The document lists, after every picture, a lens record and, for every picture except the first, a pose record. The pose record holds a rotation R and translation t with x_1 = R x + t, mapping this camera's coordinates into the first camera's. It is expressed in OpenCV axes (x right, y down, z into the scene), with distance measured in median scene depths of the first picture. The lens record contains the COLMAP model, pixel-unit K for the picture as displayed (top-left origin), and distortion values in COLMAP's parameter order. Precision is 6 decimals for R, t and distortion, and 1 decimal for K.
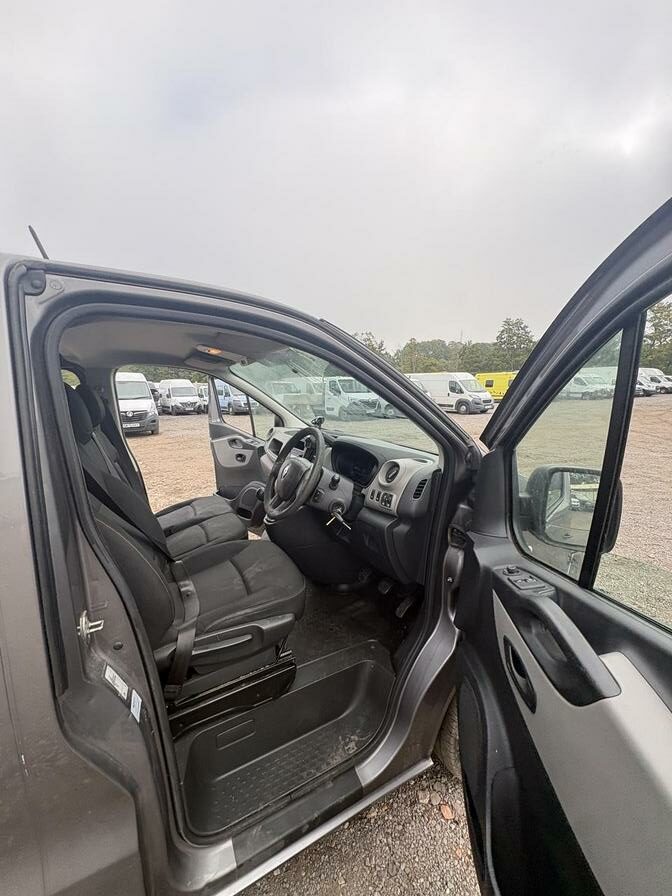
lens RADIAL K [[356.8, 0, 330.2], [0, 356.8, 439.2], [0, 0, 1]] dist [0.000475, 0.000878]
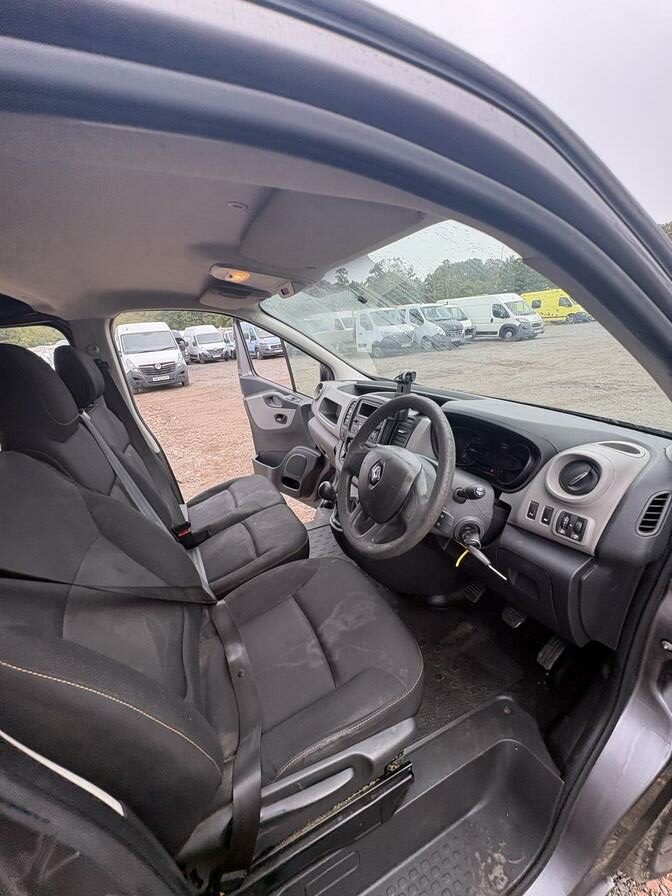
lens RADIAL K [[356.8, 0, 326.7], [0, 356.8, 440.7], [0, 0, 1]] dist [0.000475, 0.000878]
pose [[0.994175, -0.043705, -0.098514, -0.089068], [0.060105, 0.983573, 0.170208, -0.043669], [0.089457, -0.175138, 0.980471, 0.252006]]
